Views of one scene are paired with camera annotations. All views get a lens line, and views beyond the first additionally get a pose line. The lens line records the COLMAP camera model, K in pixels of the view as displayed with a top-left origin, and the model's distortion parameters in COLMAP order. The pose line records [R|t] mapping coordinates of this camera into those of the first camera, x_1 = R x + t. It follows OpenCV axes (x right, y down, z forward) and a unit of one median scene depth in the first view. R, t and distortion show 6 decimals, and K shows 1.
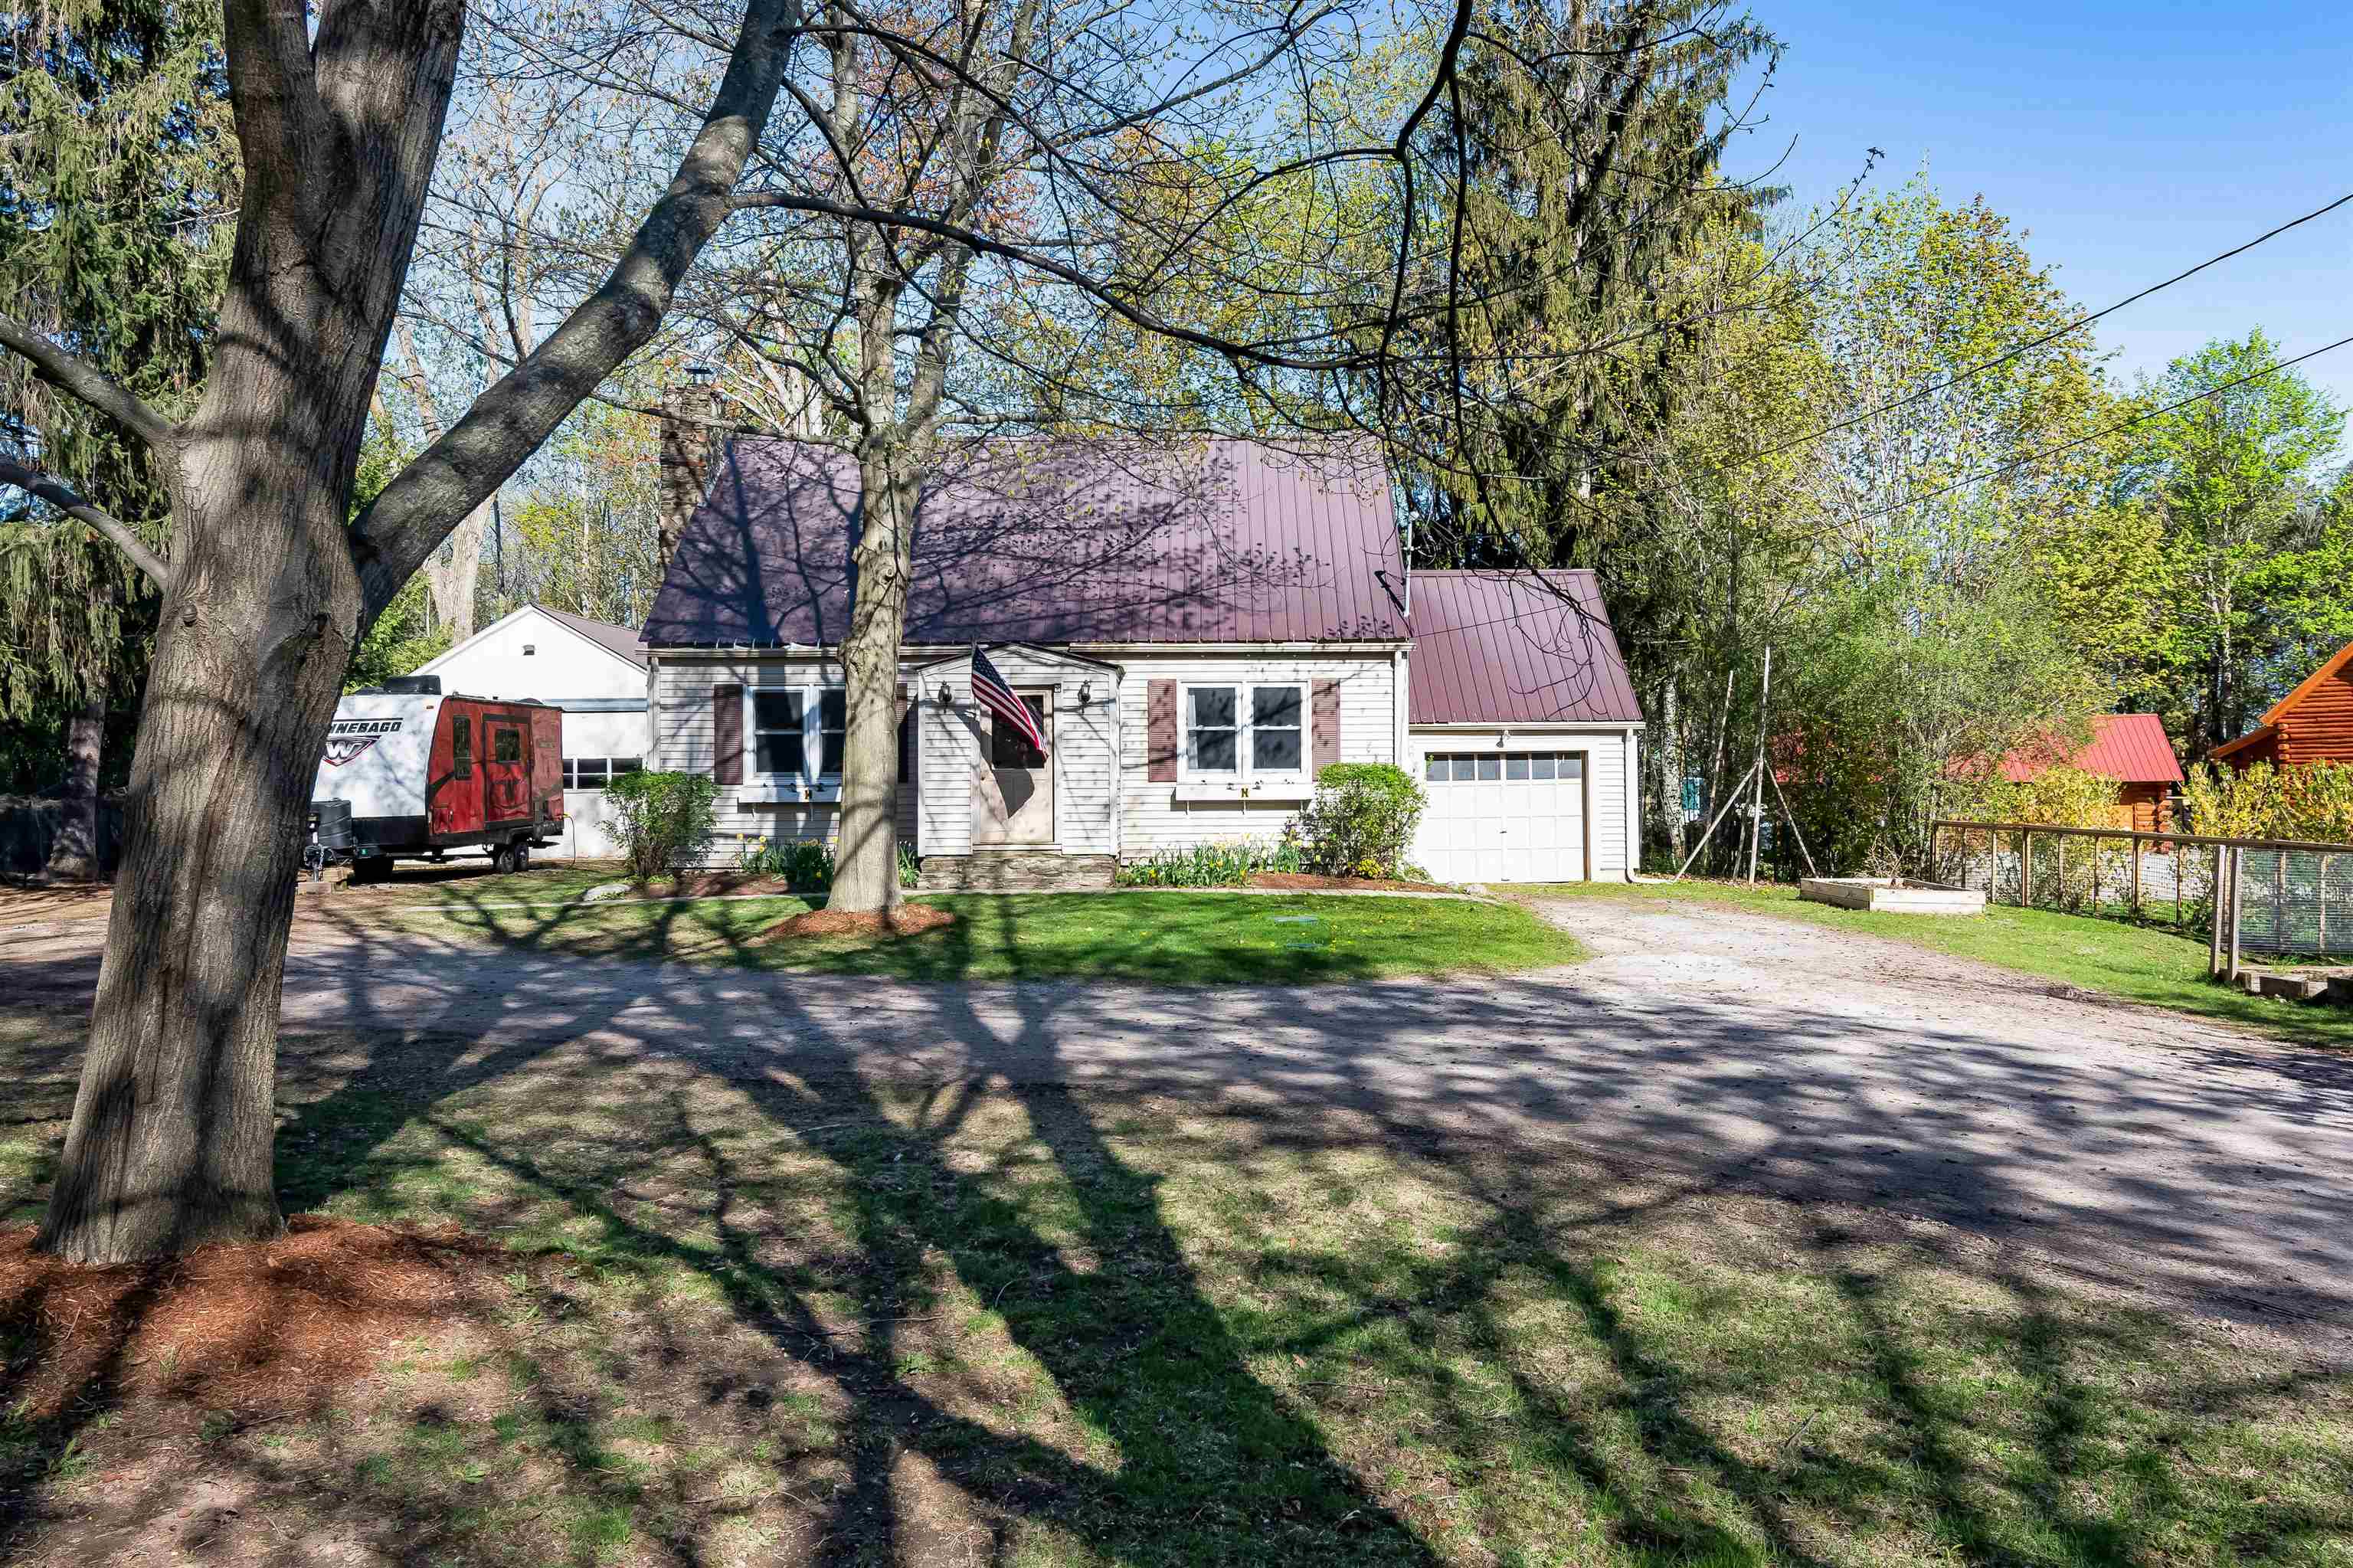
lens RADIAL K [[1859.1, 0, 1200.2], [0, 1859.1, 796.4], [0, 0, 1]] dist [0.061242, -0.003053]
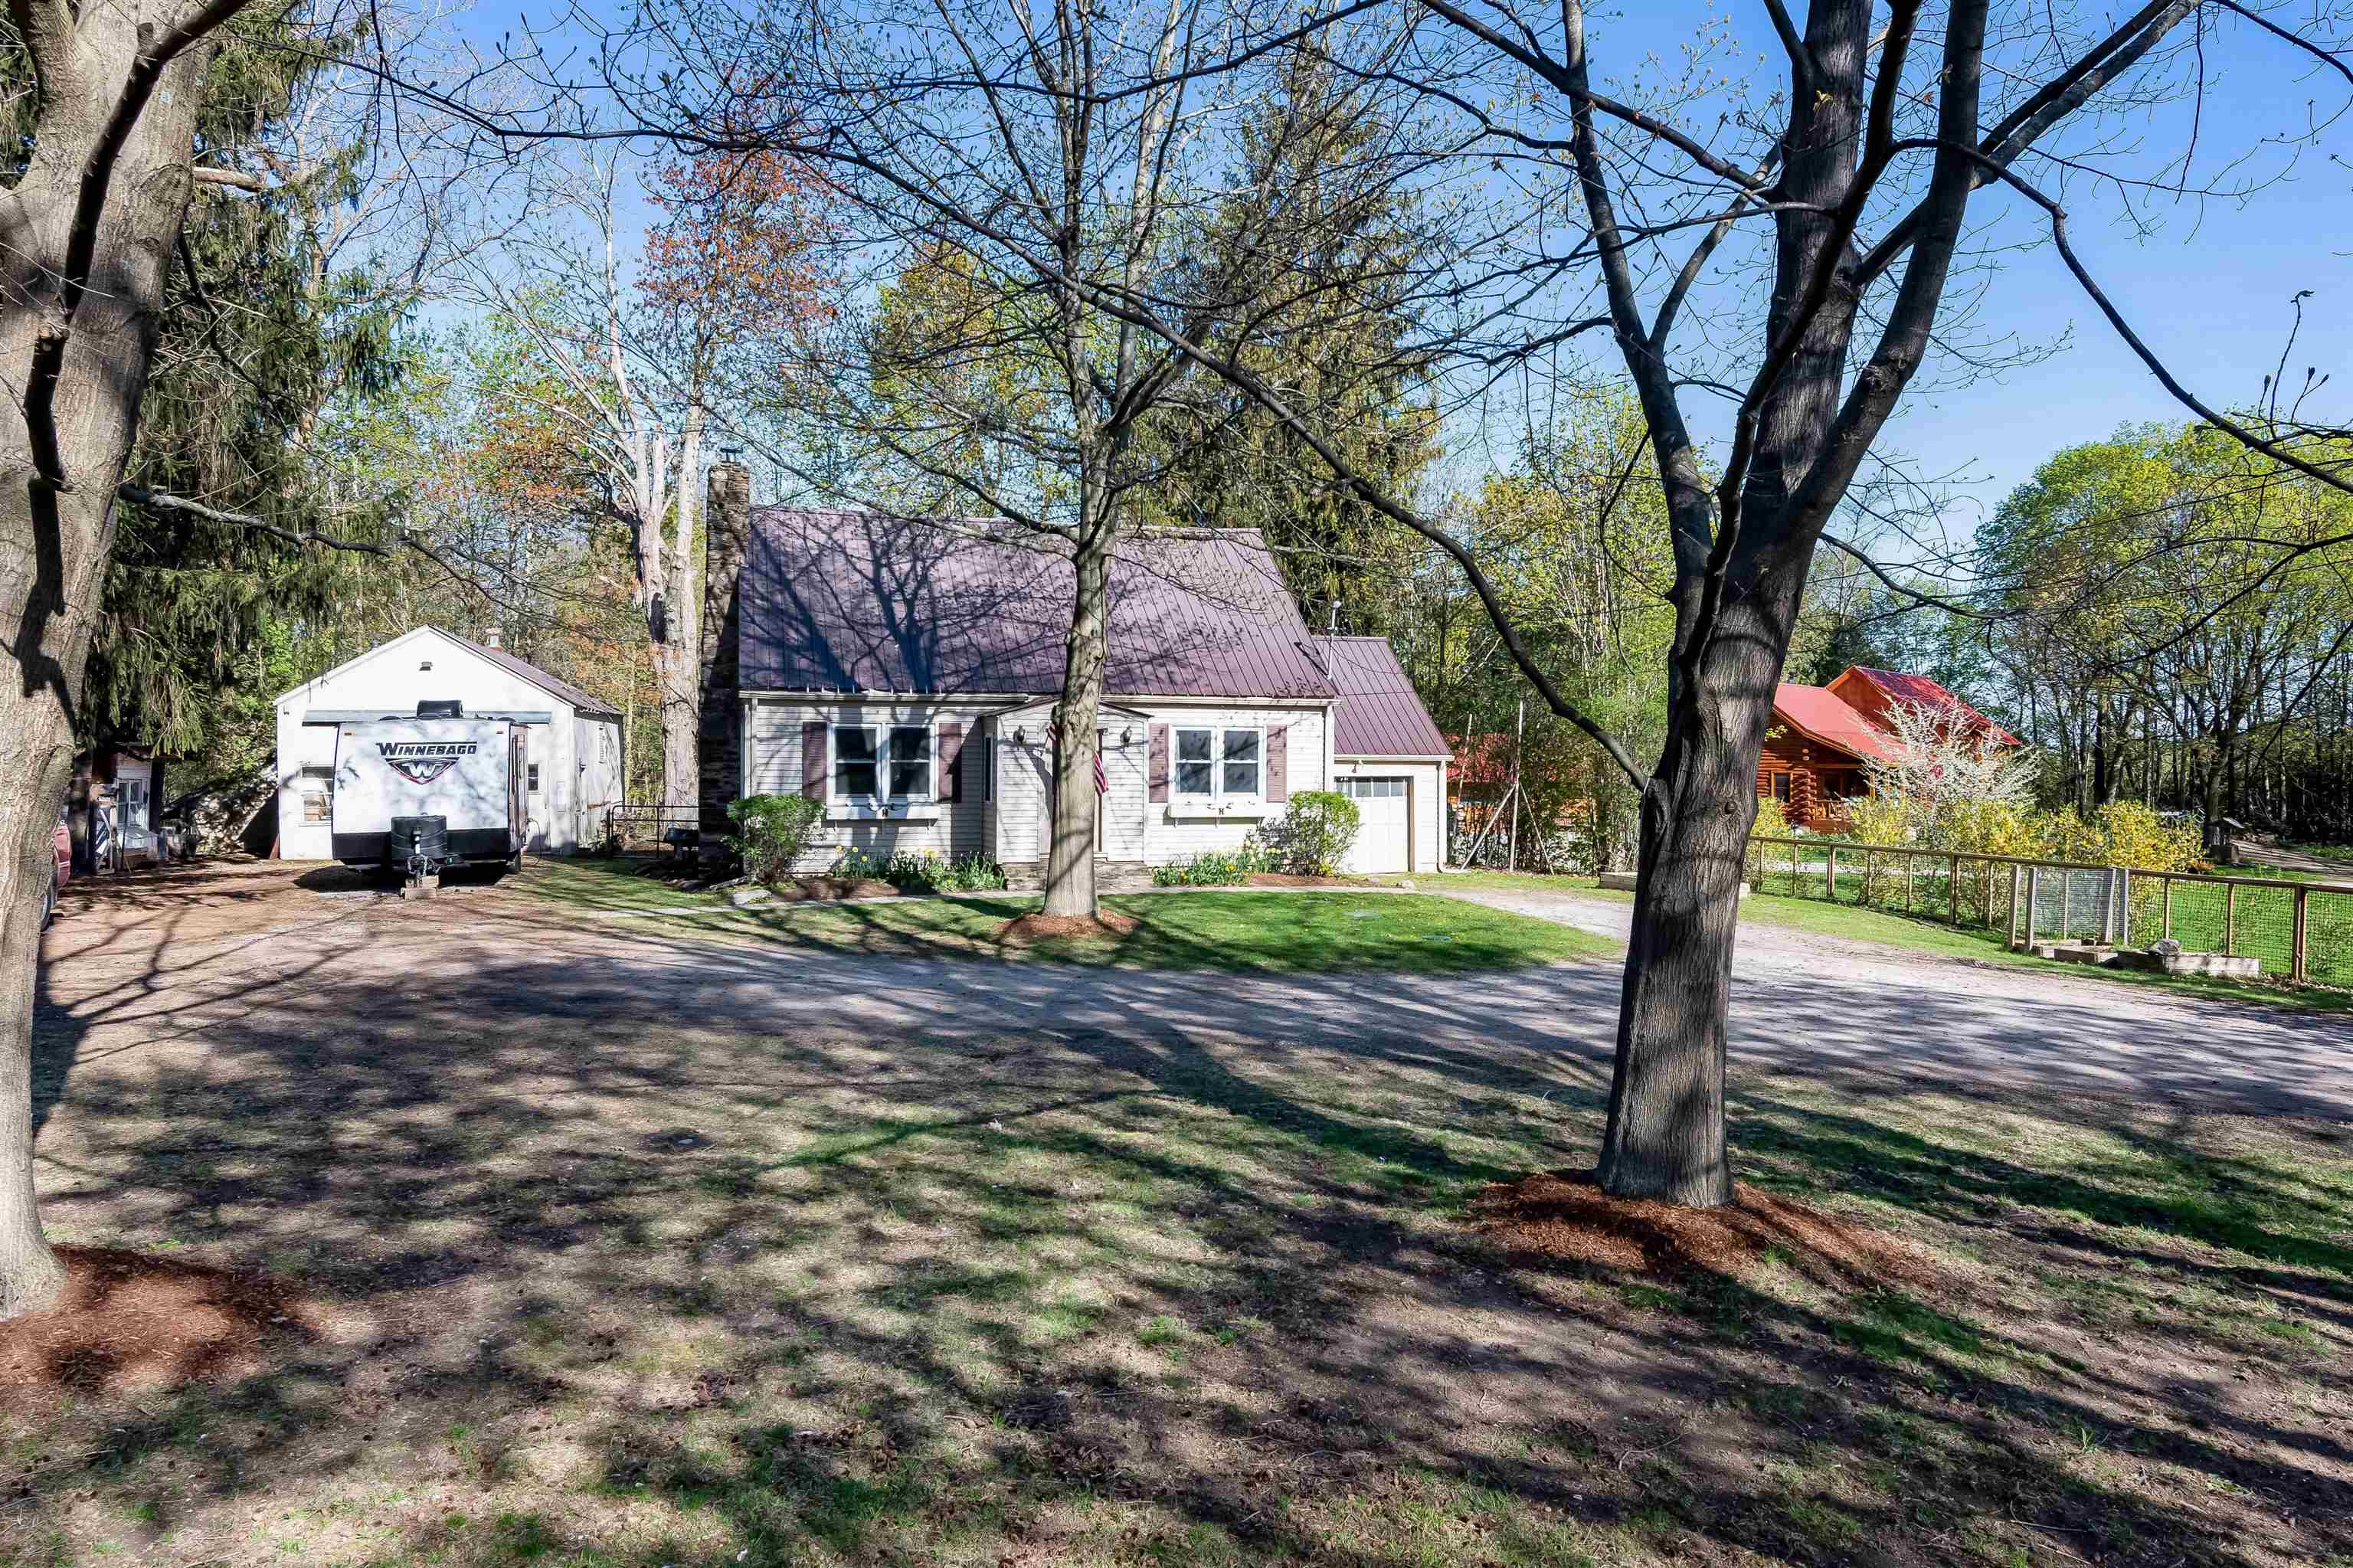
lens RADIAL K [[1534.2, 0, 1193.2], [0, 1534.2, 771.7], [0, 0, 1]] dist [0.037758, 0.003113]
pose [[0.953048, 0.008124, 0.302711, -0.319621], [-0.008398, 0.999965, -0.000395, -0.029016], [-0.302704, -0.002166, 0.953082, -0.025054]]
